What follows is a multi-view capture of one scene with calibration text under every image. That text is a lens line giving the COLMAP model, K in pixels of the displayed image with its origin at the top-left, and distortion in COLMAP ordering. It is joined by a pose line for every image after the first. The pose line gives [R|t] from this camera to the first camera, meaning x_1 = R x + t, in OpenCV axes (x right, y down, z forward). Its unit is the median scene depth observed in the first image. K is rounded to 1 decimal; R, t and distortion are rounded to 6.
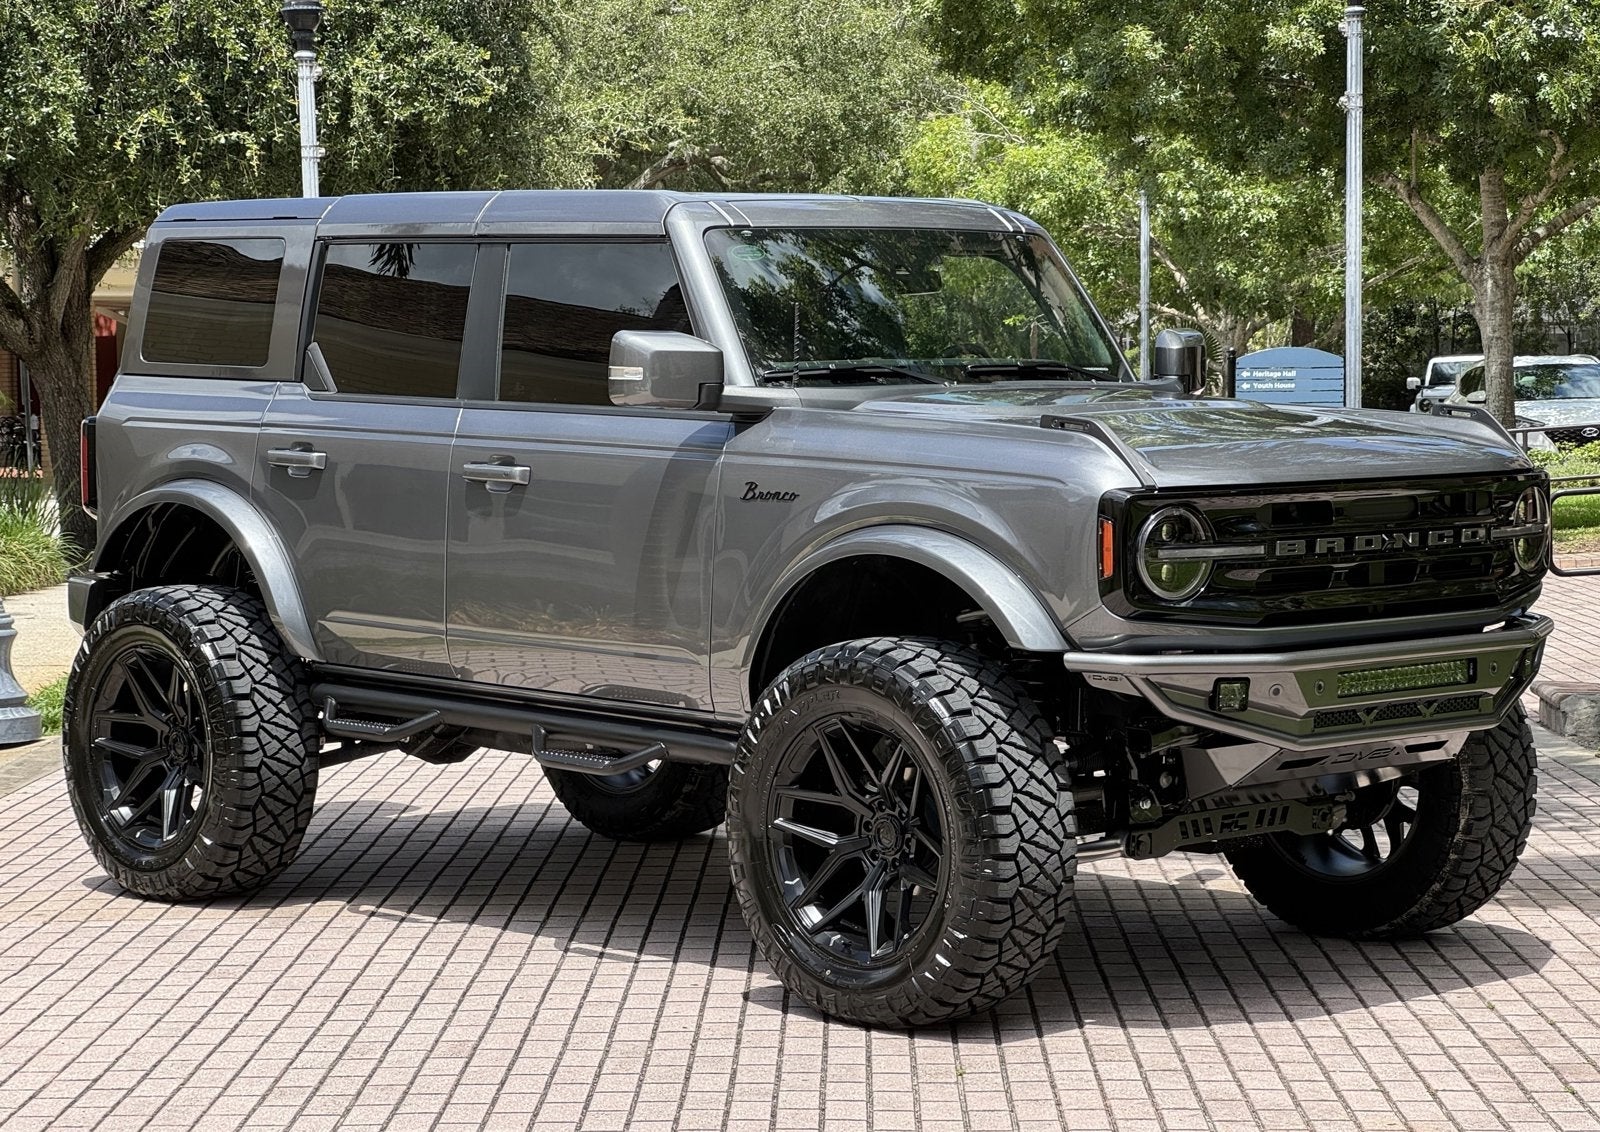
lens RADIAL K [[3814.8, 0, 858.4], [0, 3814.8, 561.3], [0, 0, 1]] dist [0.203252, -0.085216]
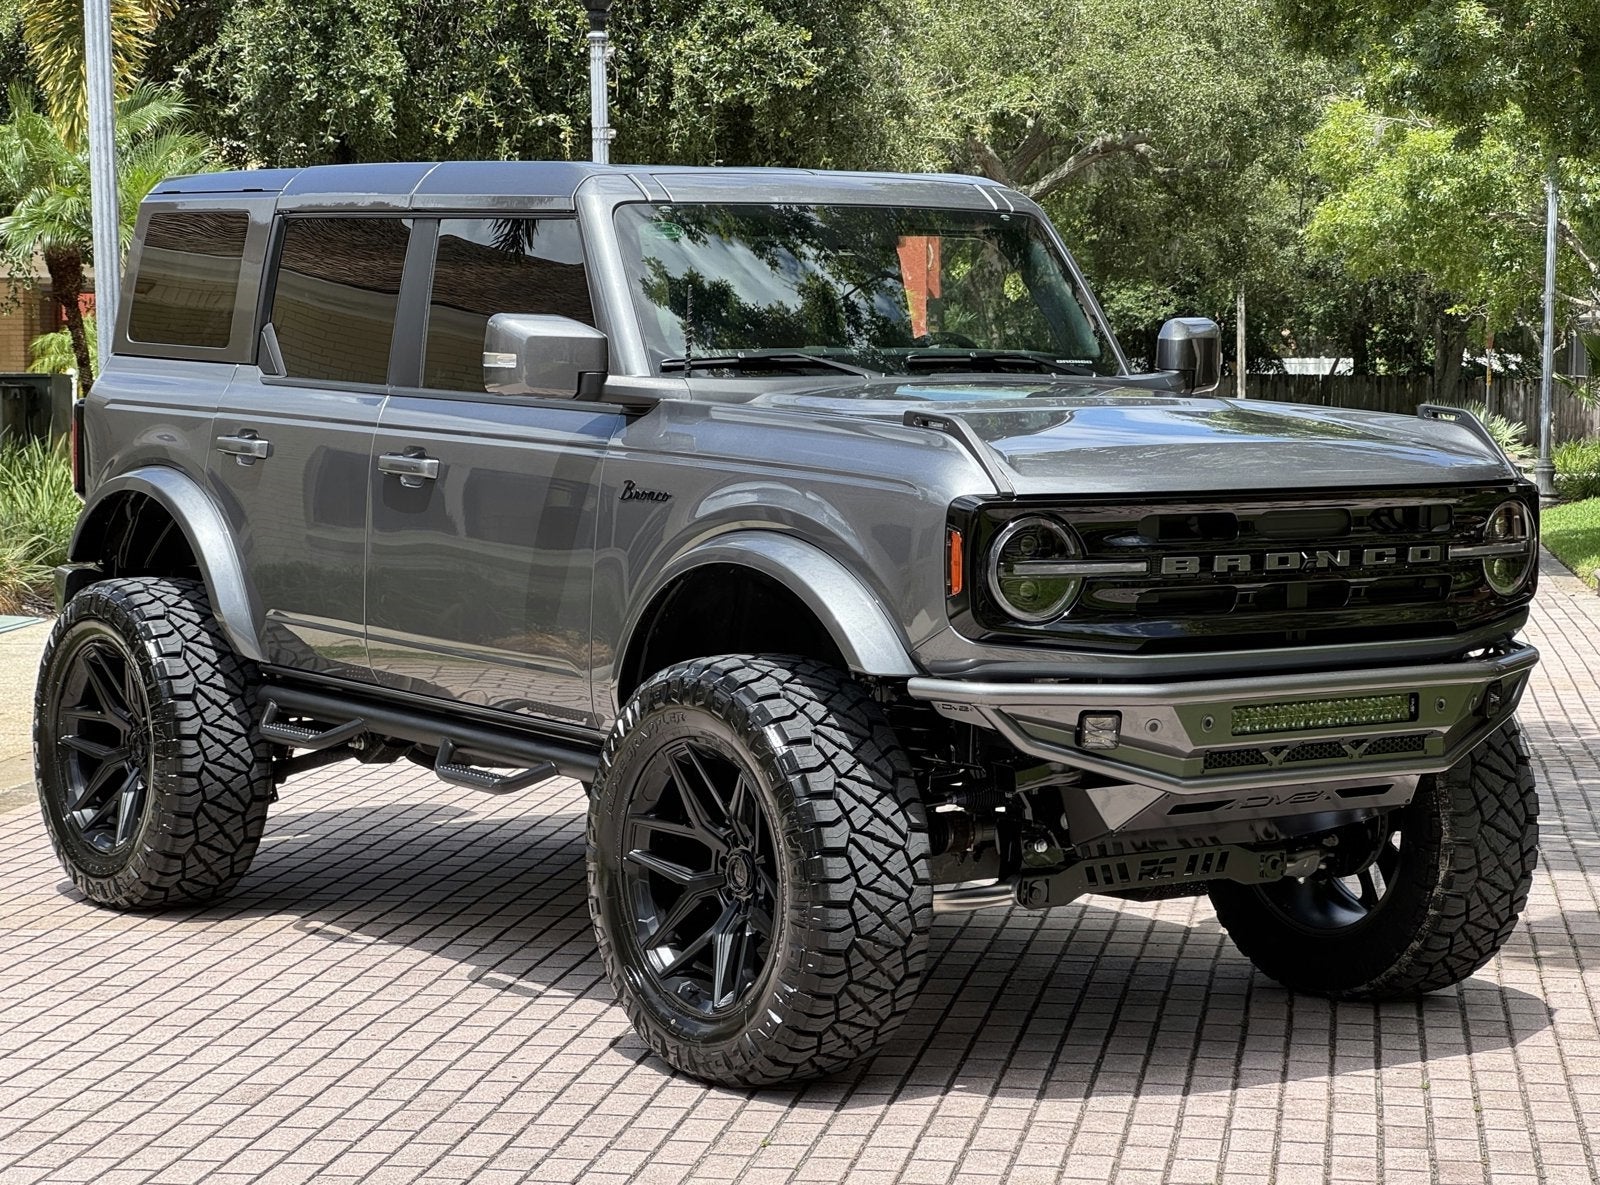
lens RADIAL K [[3785.3, 0, 809.1], [0, 3785.3, 590.4], [0, 0, 1]] dist [0.163896, 0.357275]
pose [[0.989779, 0.020886, -0.141075, 0.133307], [-0.019301, 0.999734, 0.012596, -0.006291], [0.141301, -0.009745, 0.989919, 0.101421]]
